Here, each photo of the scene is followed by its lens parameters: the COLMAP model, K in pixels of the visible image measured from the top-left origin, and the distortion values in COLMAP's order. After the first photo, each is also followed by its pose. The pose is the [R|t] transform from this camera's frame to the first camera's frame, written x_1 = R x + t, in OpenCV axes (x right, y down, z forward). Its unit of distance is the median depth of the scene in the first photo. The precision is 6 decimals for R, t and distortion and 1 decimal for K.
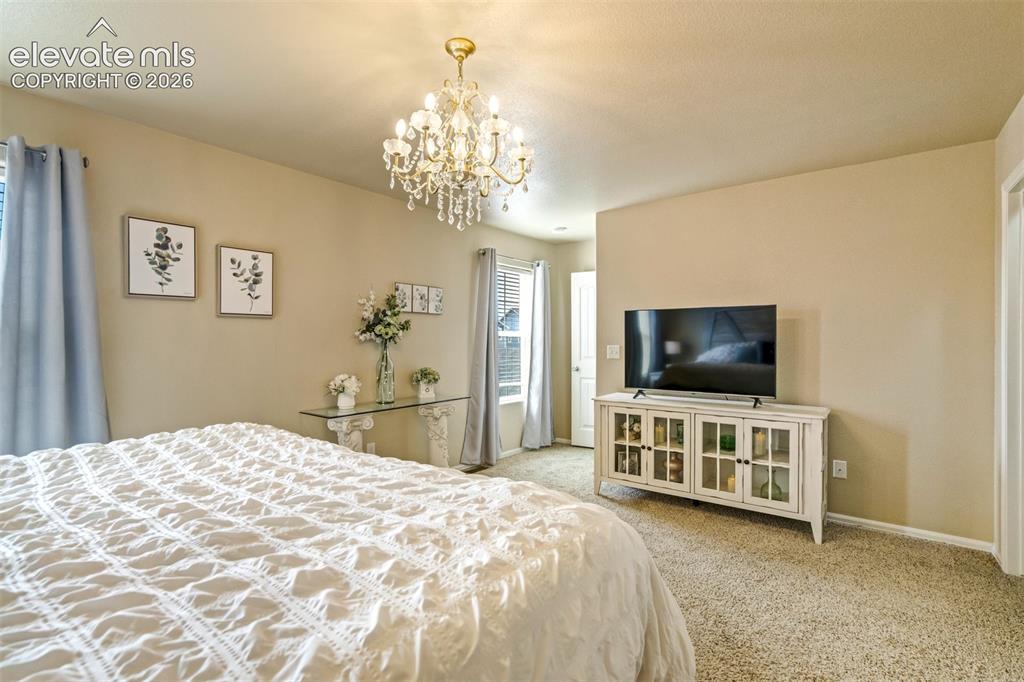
lens RADIAL K [[475.8, 0, 512.4], [0, 475.8, 337.2], [0, 0, 1]] dist [-0.039149, 0.017346]
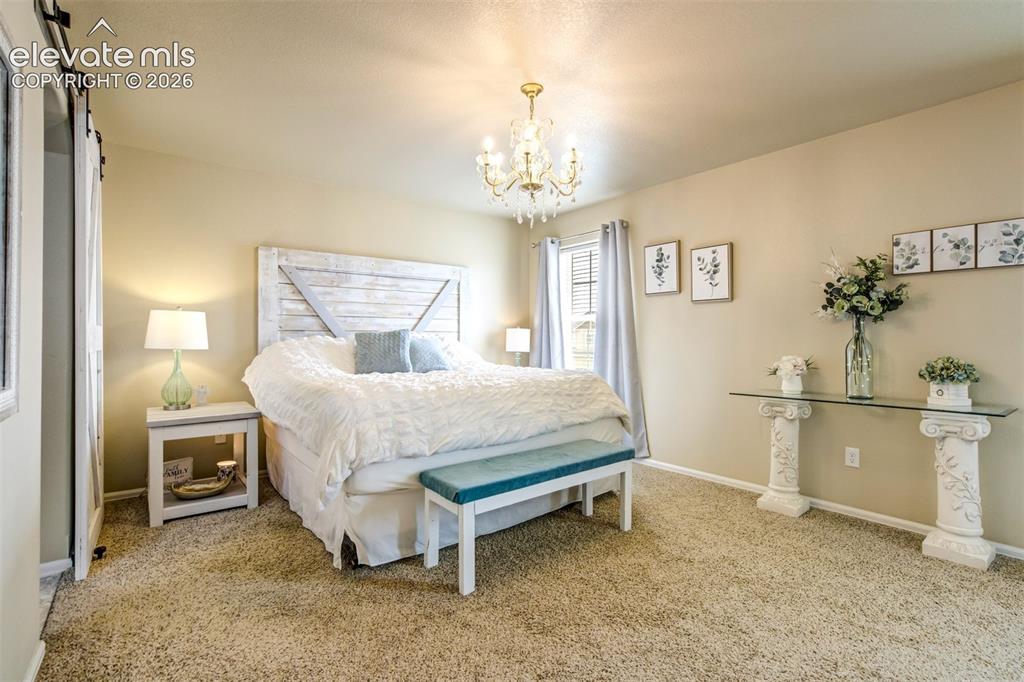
lens RADIAL K [[475.8, 0, 512.4], [0, 475.8, 337.2], [0, 0, 1]] dist [-0.039149, 0.017346]
pose [[-0.254856, 0.018952, -0.966793, 0.780266], [0.023469, 0.999635, 0.013409, 0.021478], [0.966694, -0.019273, -0.255208, 0.831525]]
